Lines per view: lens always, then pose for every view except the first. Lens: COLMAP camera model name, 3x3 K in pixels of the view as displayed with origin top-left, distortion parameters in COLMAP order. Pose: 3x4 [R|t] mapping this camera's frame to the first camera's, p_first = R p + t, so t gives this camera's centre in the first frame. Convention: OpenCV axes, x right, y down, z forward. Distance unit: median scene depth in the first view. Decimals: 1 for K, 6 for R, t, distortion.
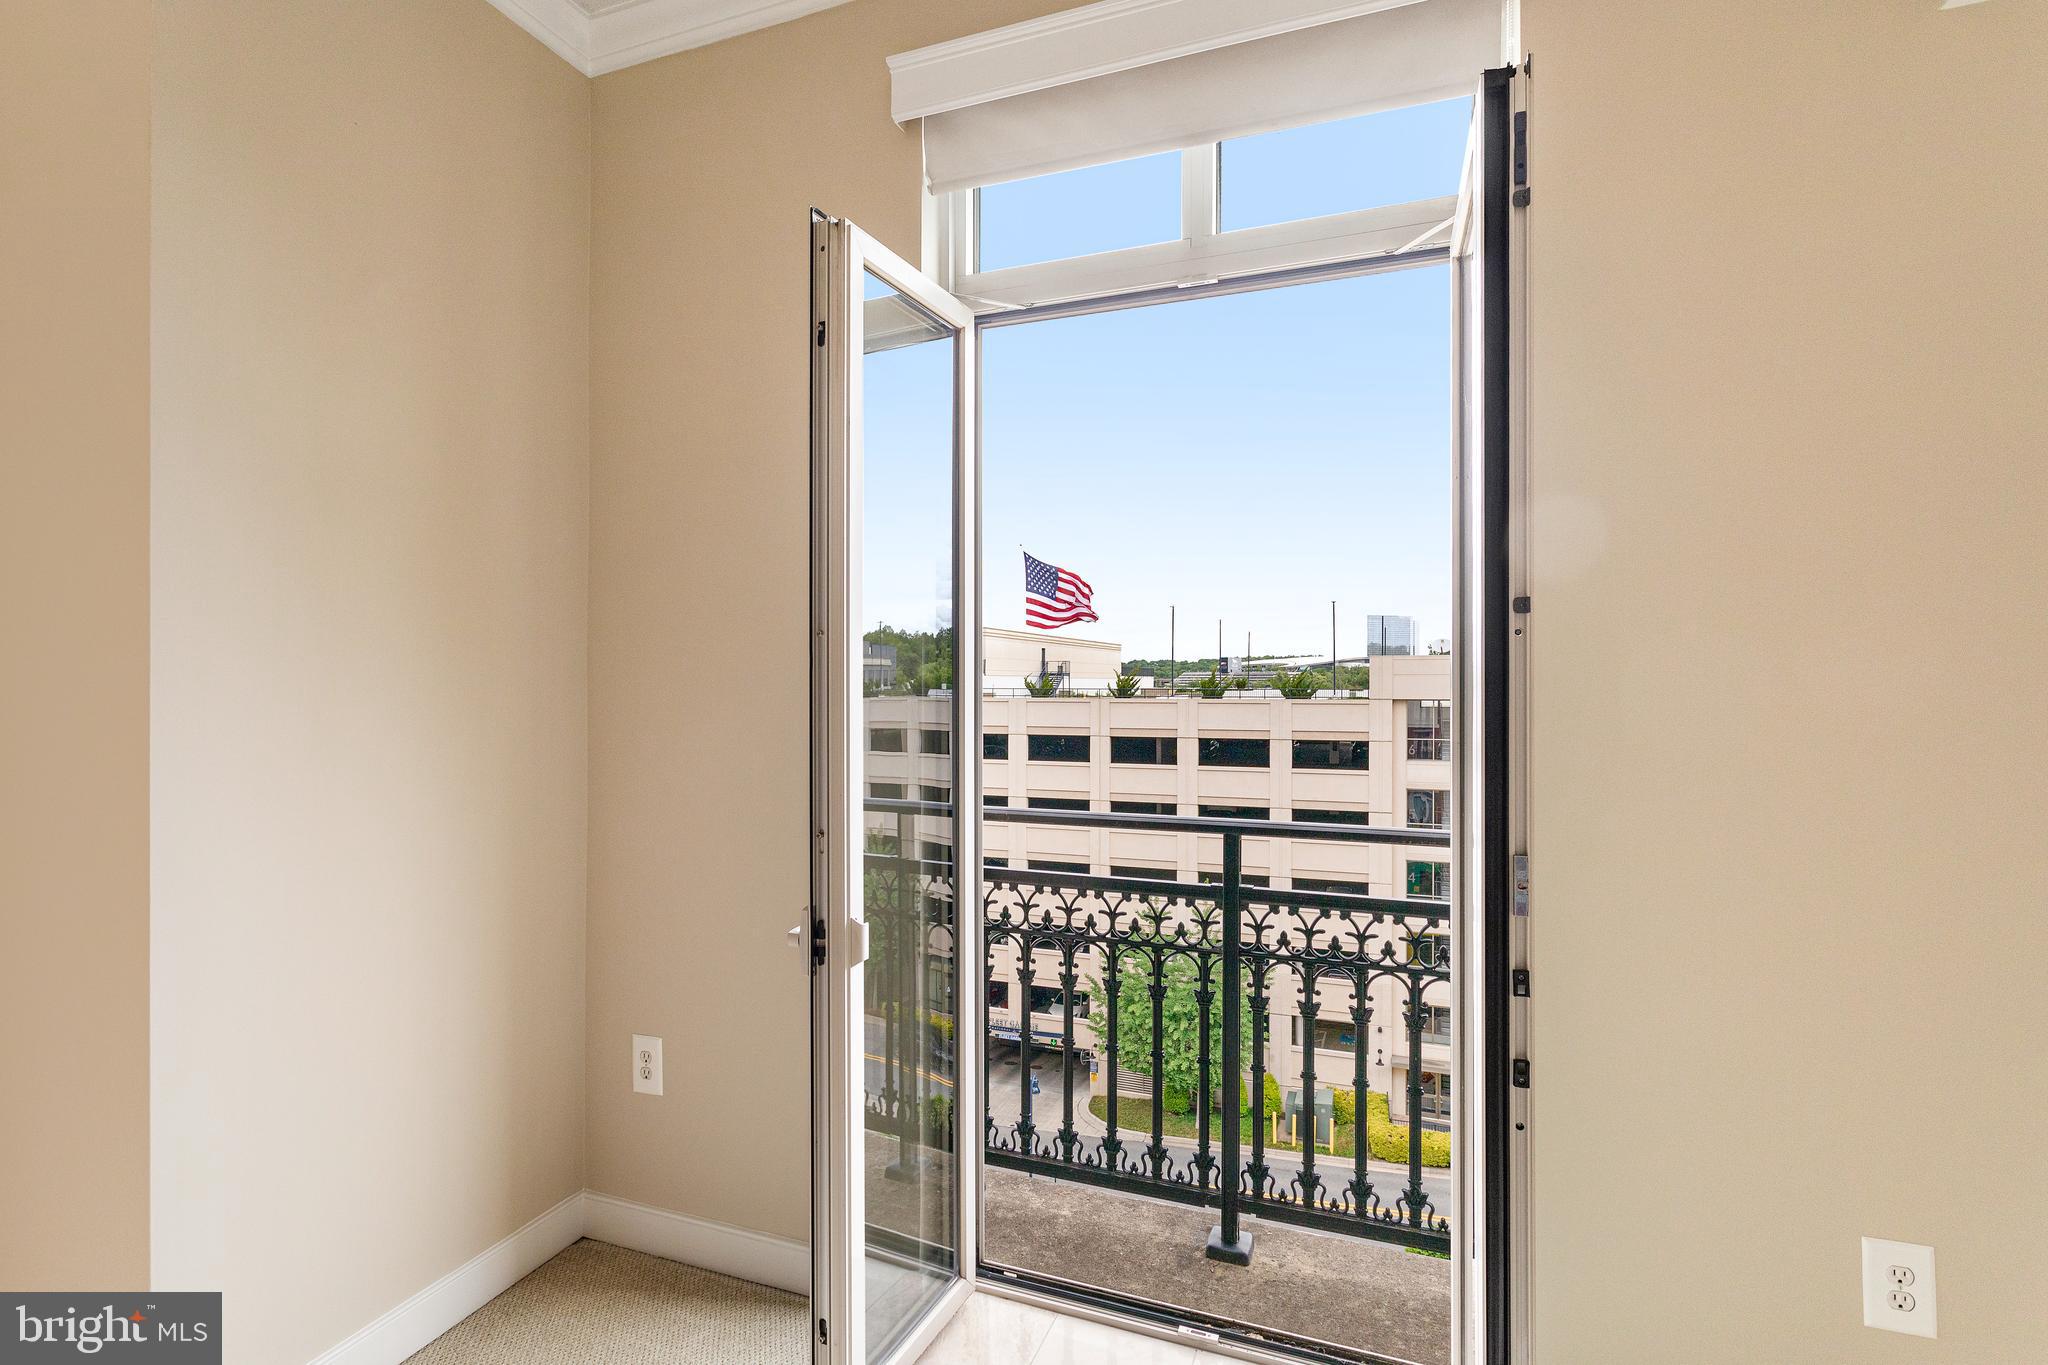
lens RADIAL K [[978.1, 0, 1030.0], [0, 978.1, 691.4], [0, 0, 1]] dist [-0.000004, -0.000049]
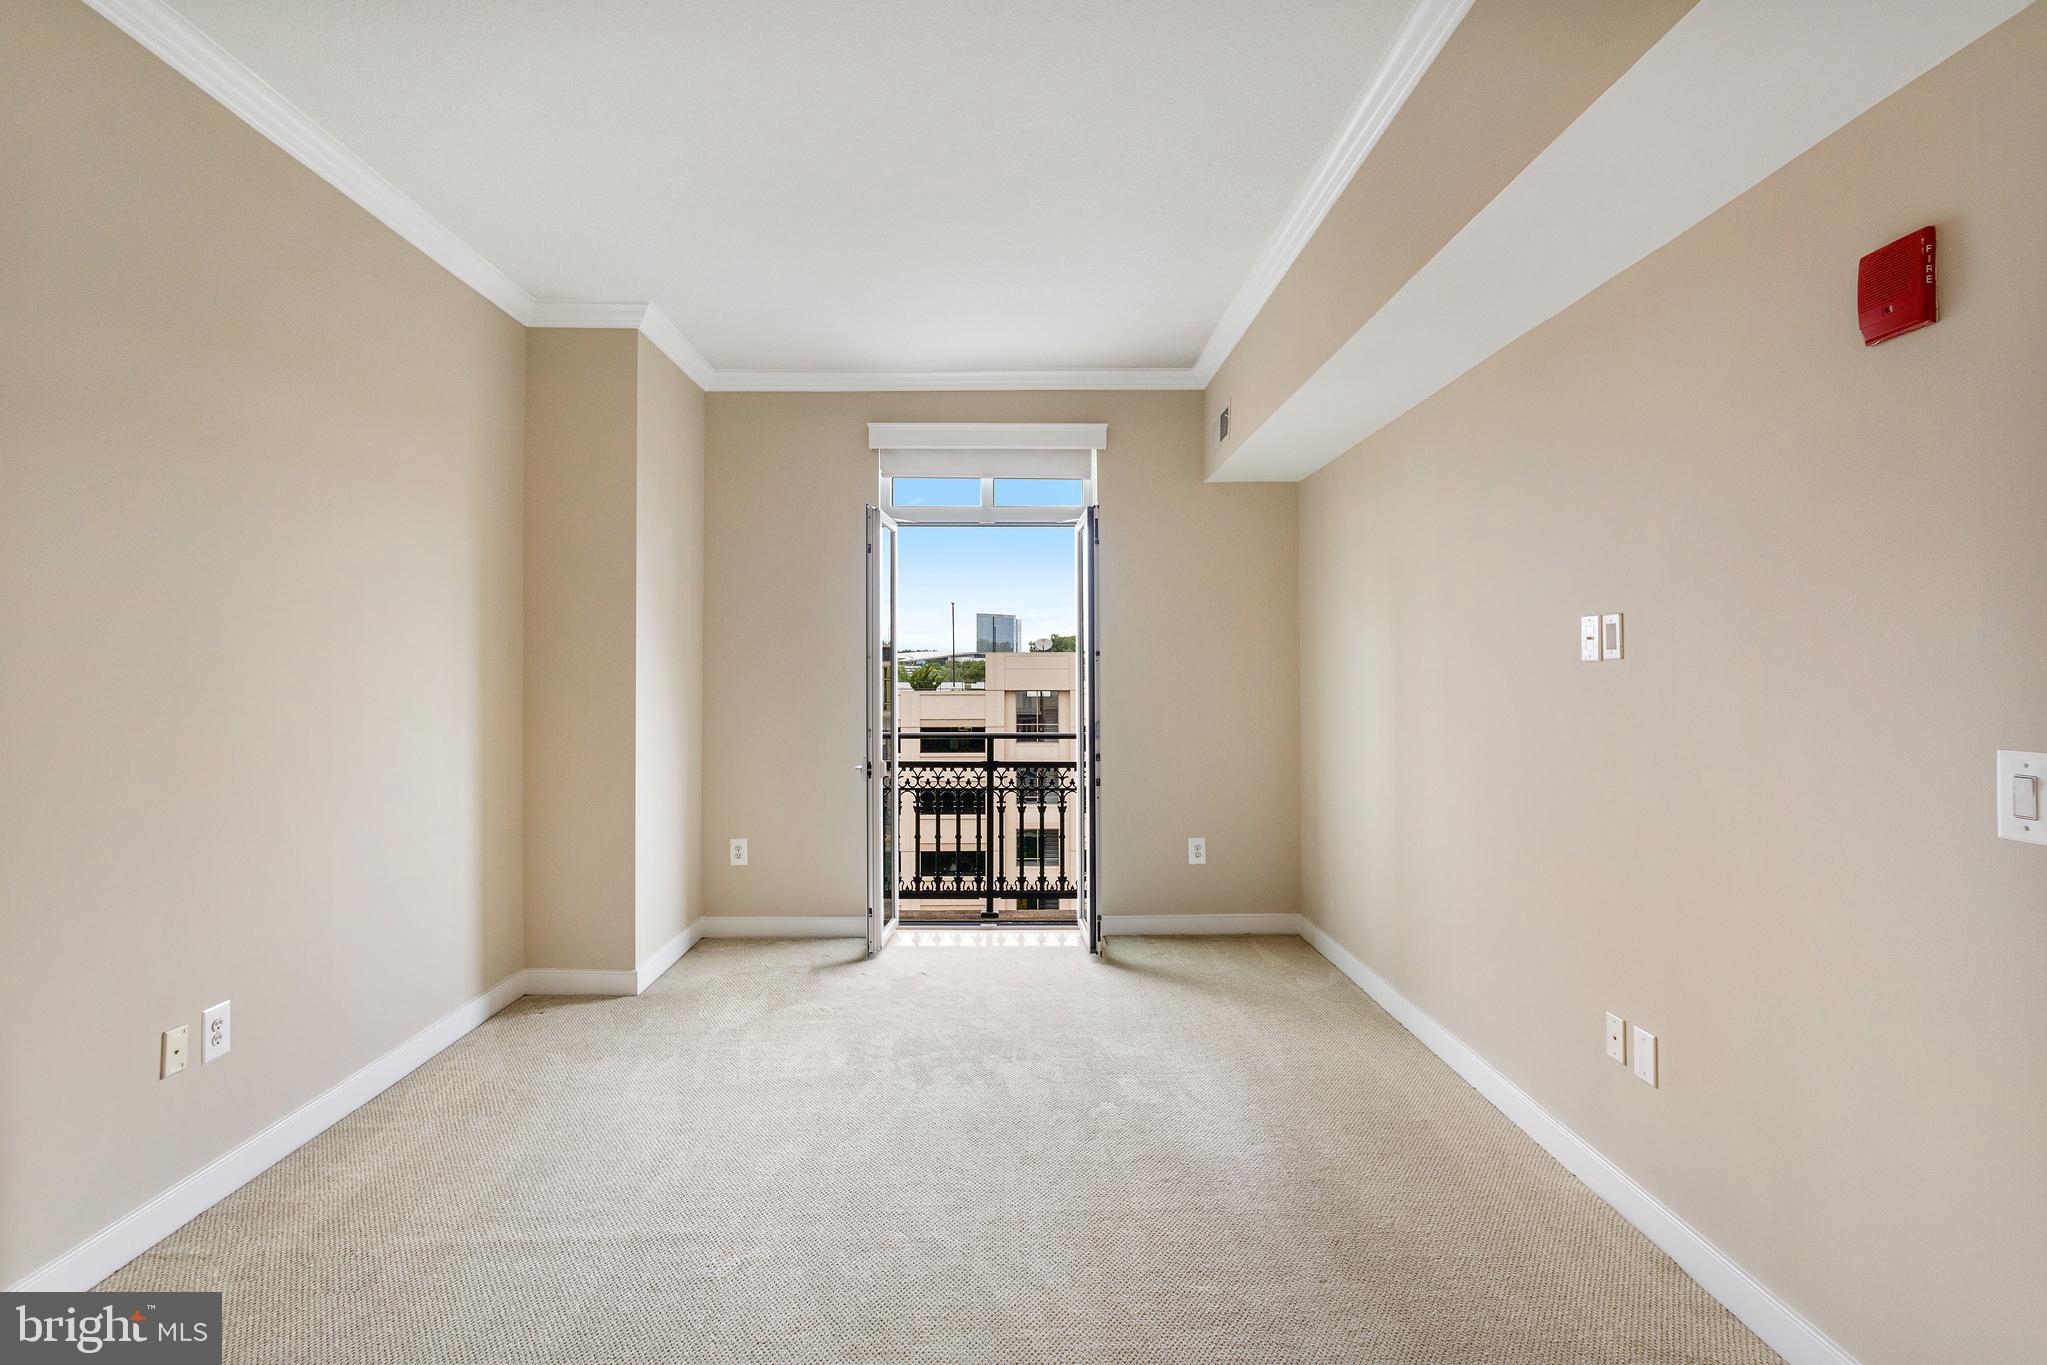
lens RADIAL K [[977.6, 0, 1022.4], [0, 977.6, 681.7], [0, 0, 1]] dist [-0.000004, -0.000049]
pose [[0.928308, -0.002608, 0.371802, -0.605362], [0.003722, 0.999990, -0.002279, 0.010999], [-0.371793, 0.003499, 0.928309, -1.238859]]
